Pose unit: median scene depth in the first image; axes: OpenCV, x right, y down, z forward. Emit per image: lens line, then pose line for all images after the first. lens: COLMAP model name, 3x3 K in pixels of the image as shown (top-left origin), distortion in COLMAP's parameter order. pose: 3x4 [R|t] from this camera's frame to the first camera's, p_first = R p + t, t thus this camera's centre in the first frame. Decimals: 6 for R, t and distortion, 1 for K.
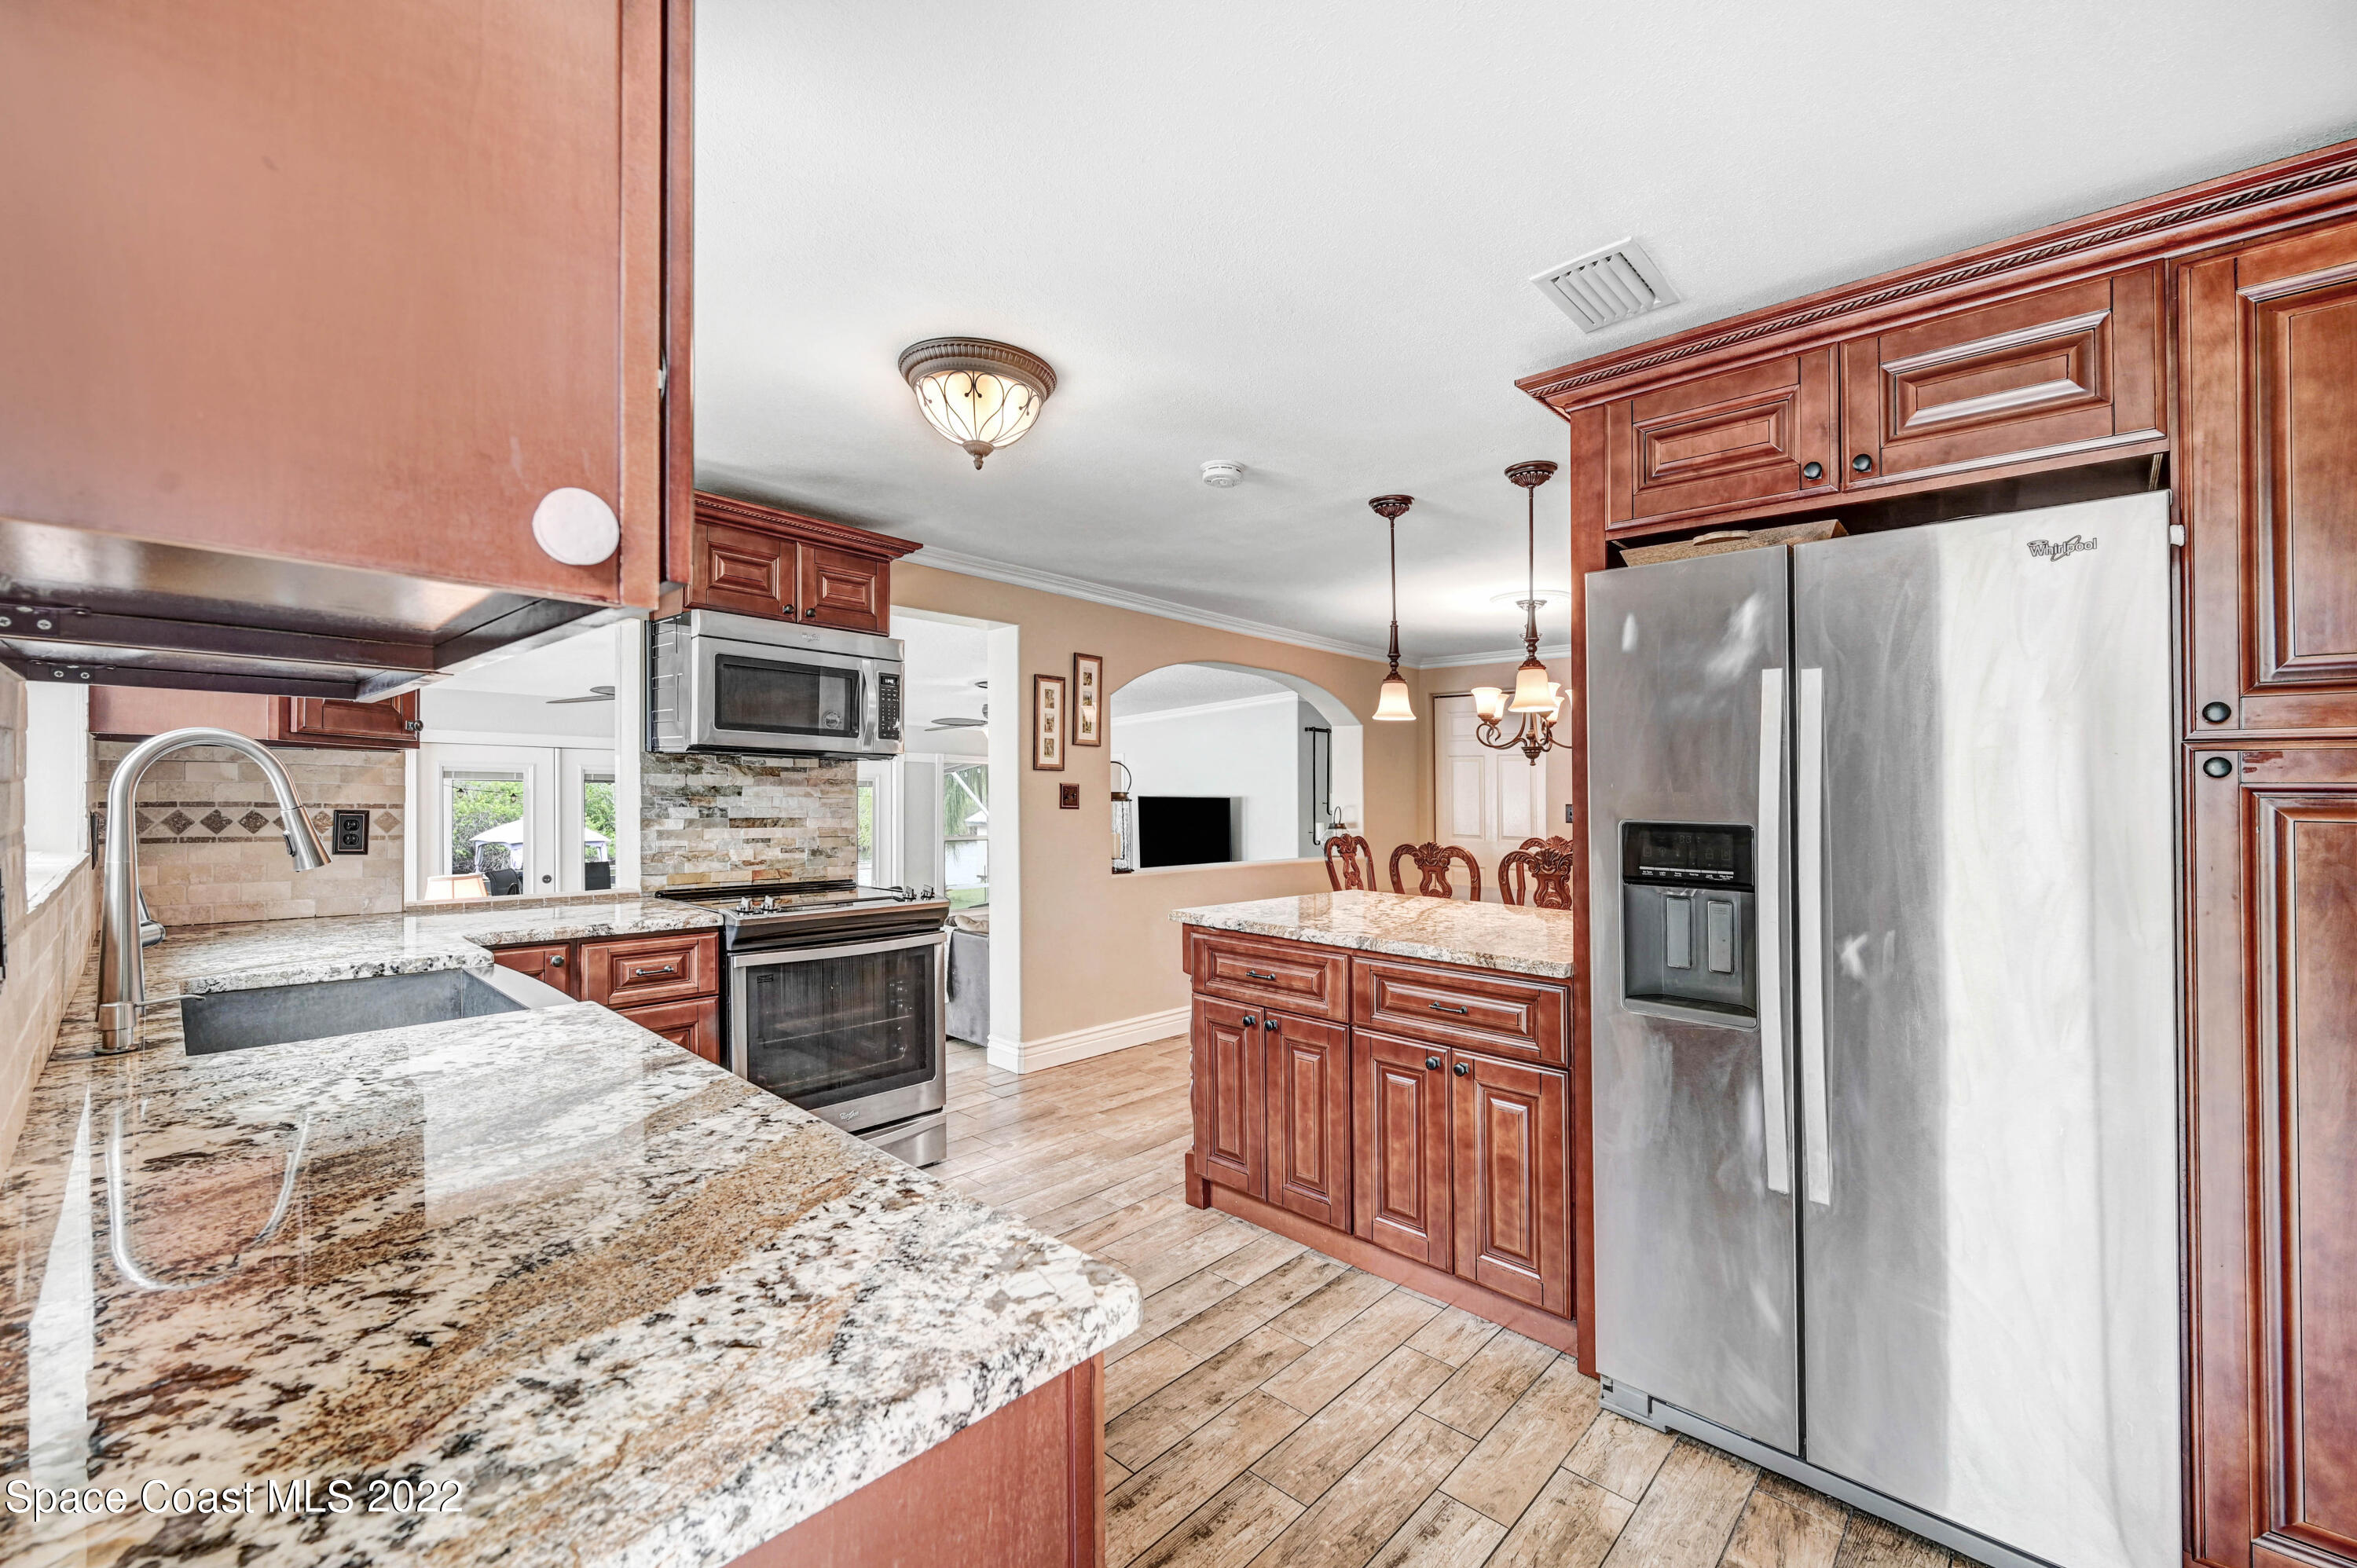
lens RADIAL K [[946.5, 0, 1178.5], [0, 946.5, 784.0], [0, 0, 1]] dist [-0.000575, 0.000615]
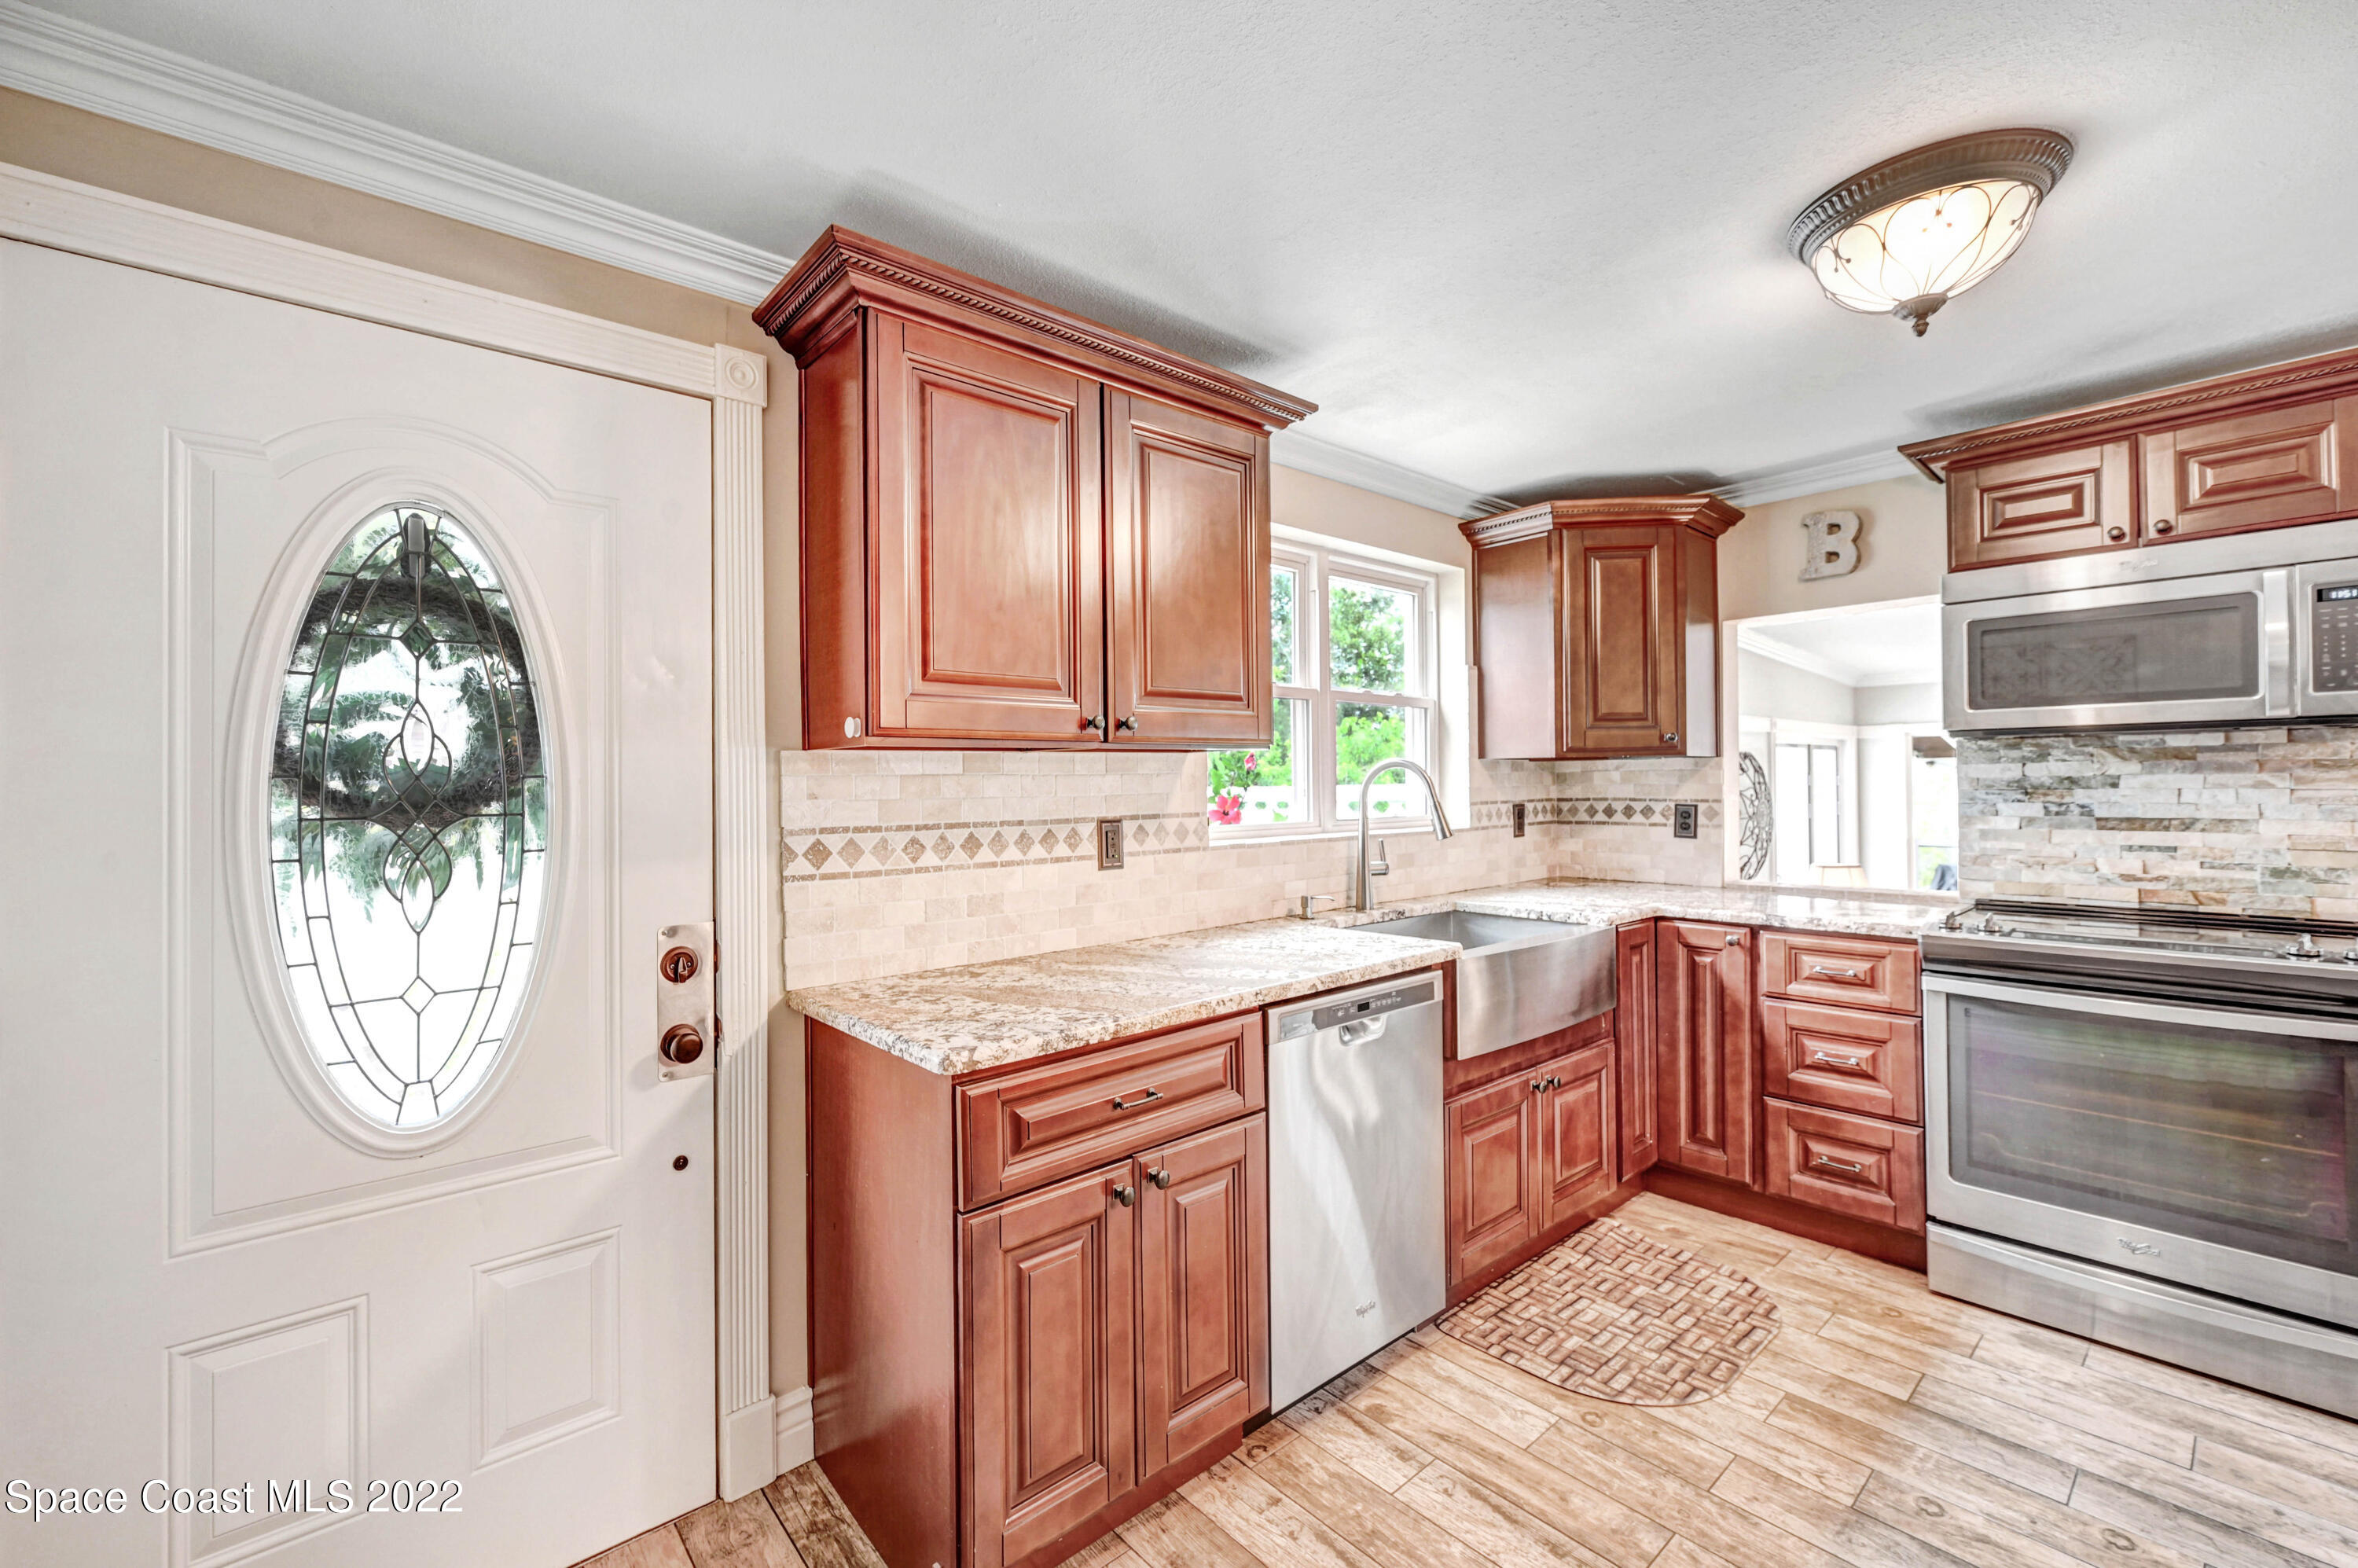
lens RADIAL K [[946.9, 0, 1179.0], [0, 946.9, 784.0], [0, 0, 1]] dist [-0.000575, 0.000615]
pose [[-0.085697, -0.014074, -0.996222, 0.428779], [0.023425, 0.999595, -0.016137, 0.004701], [0.996046, -0.024719, -0.085333, 0.382224]]
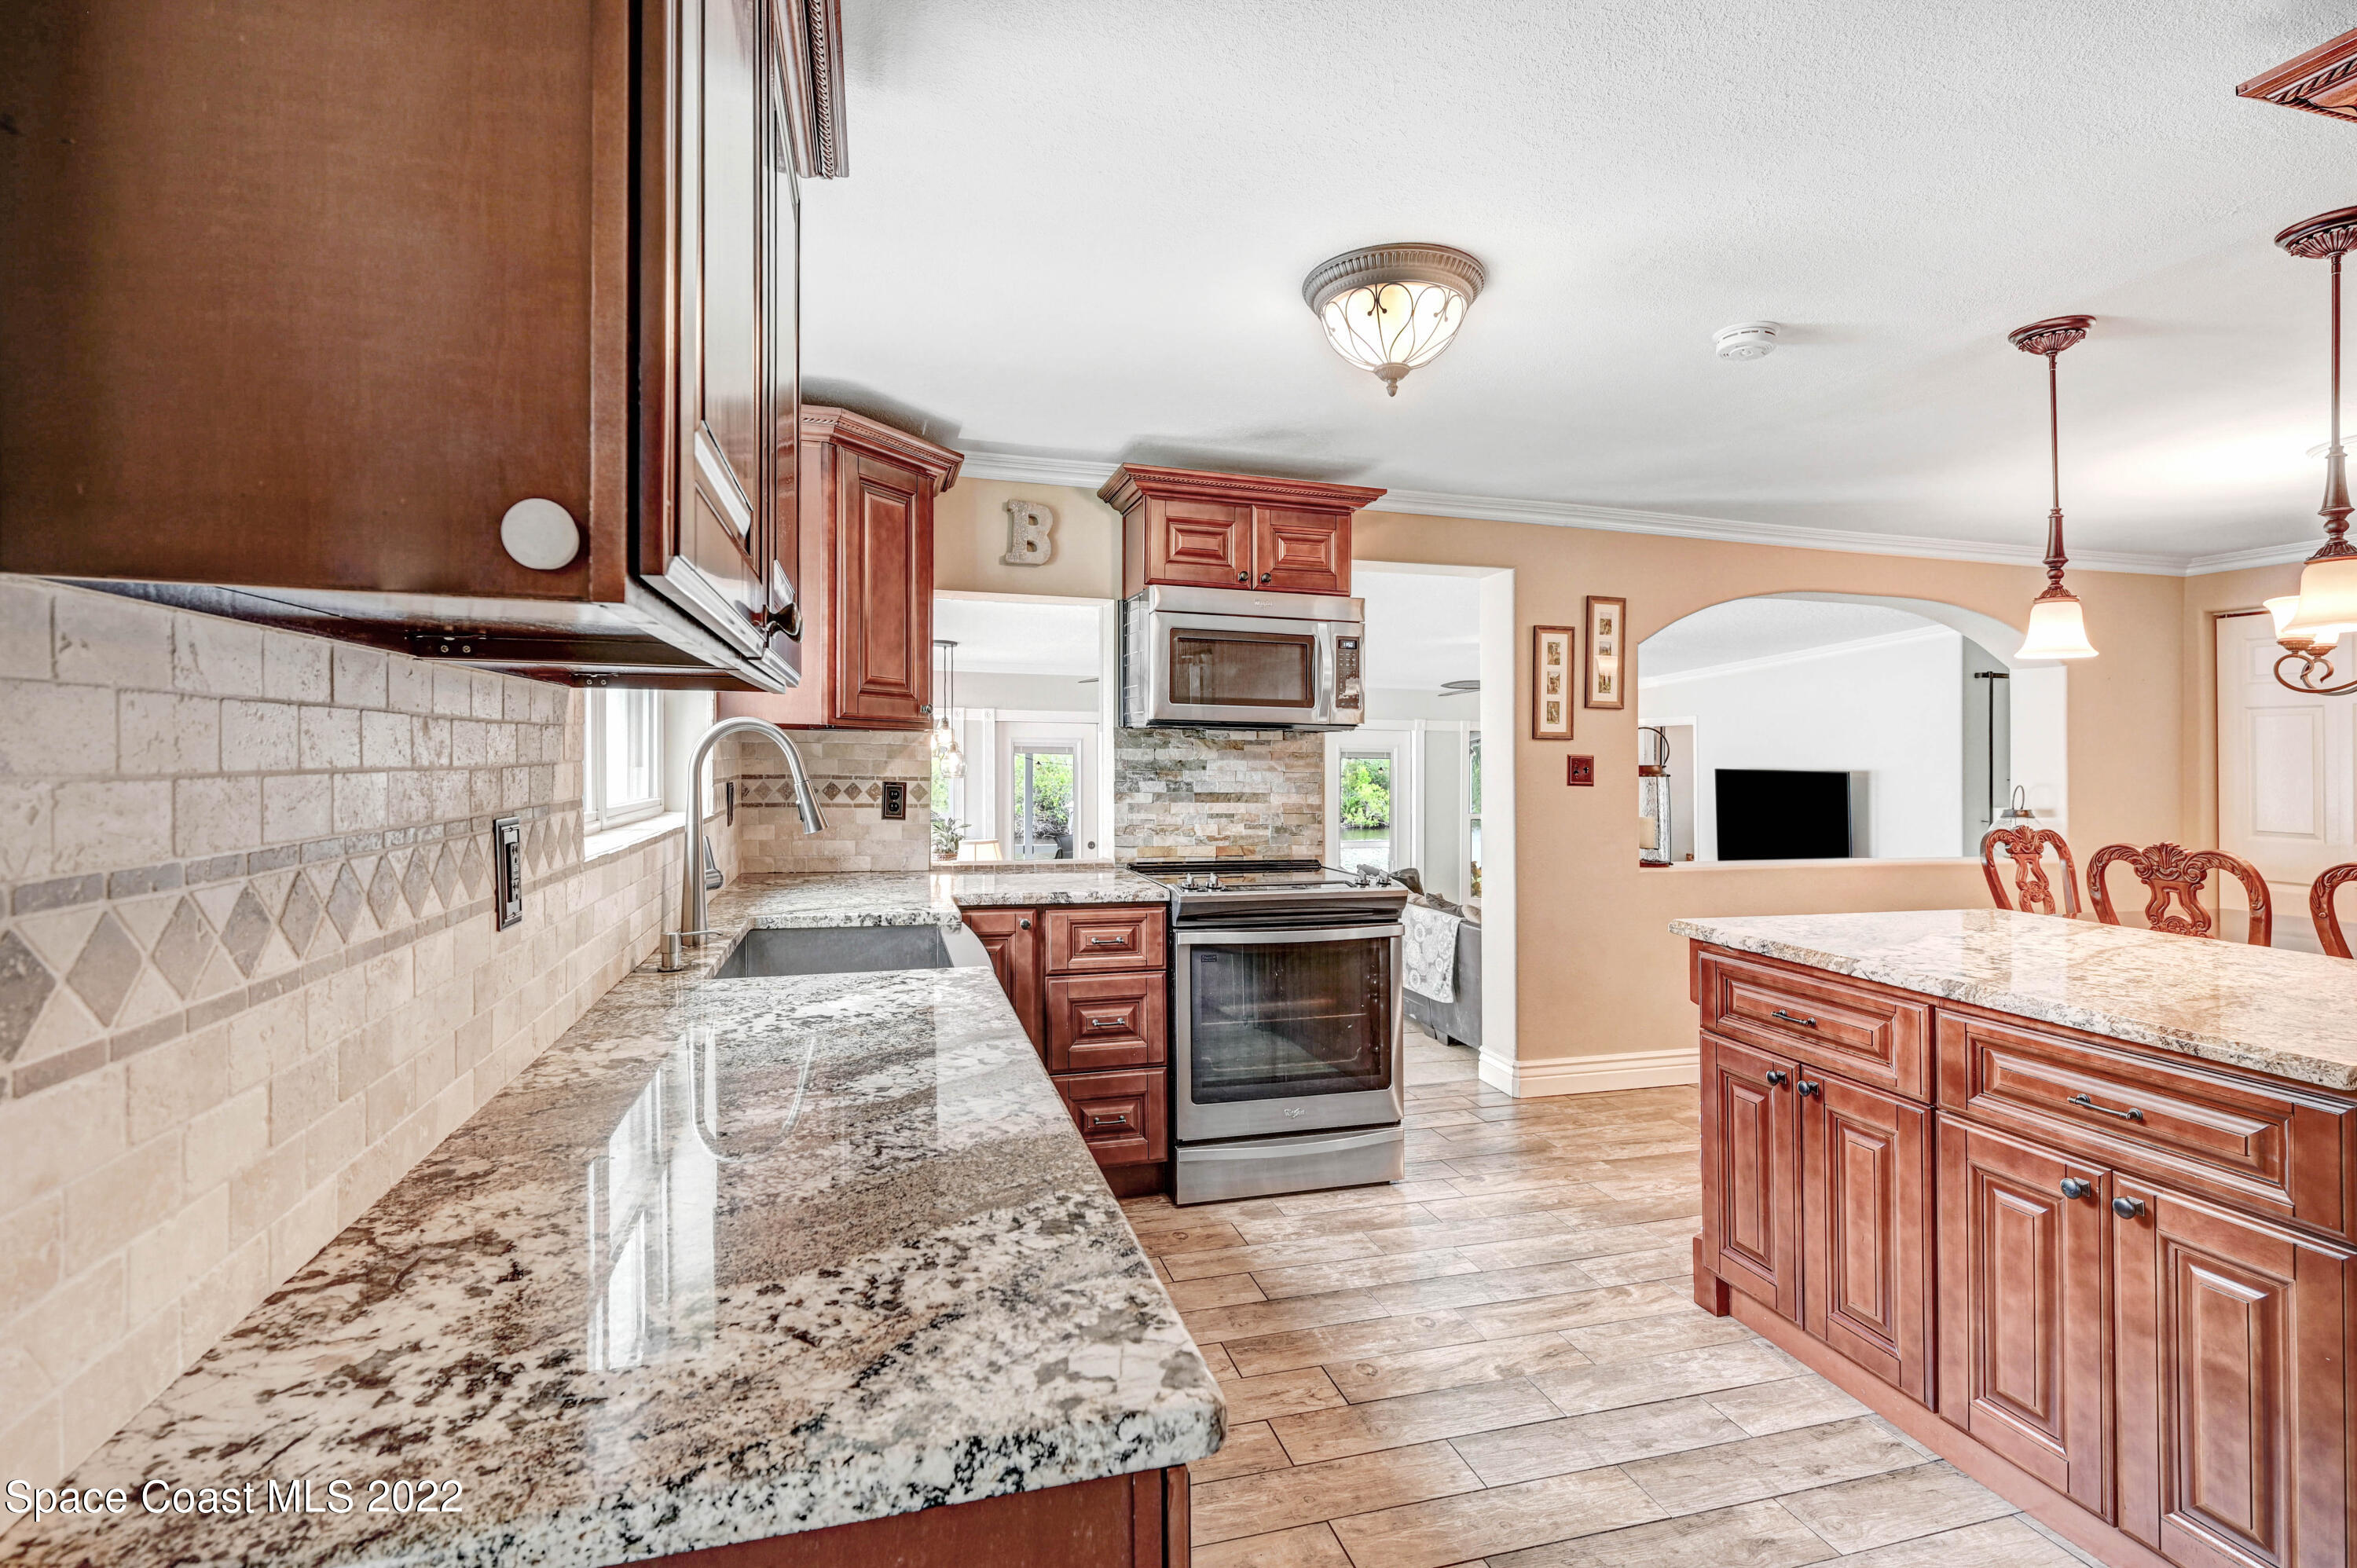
lens RADIAL K [[1050.9, 0, 1171.3], [0, 1050.9, 759.9], [0, 0, 1]] dist [-0.000598, 0.000483]
pose [[0.855163, -0.002751, -0.518352, 0.089984], [0.005494, 0.999978, 0.003758, -0.002718], [0.518330, -0.006061, 0.855159, 0.054473]]
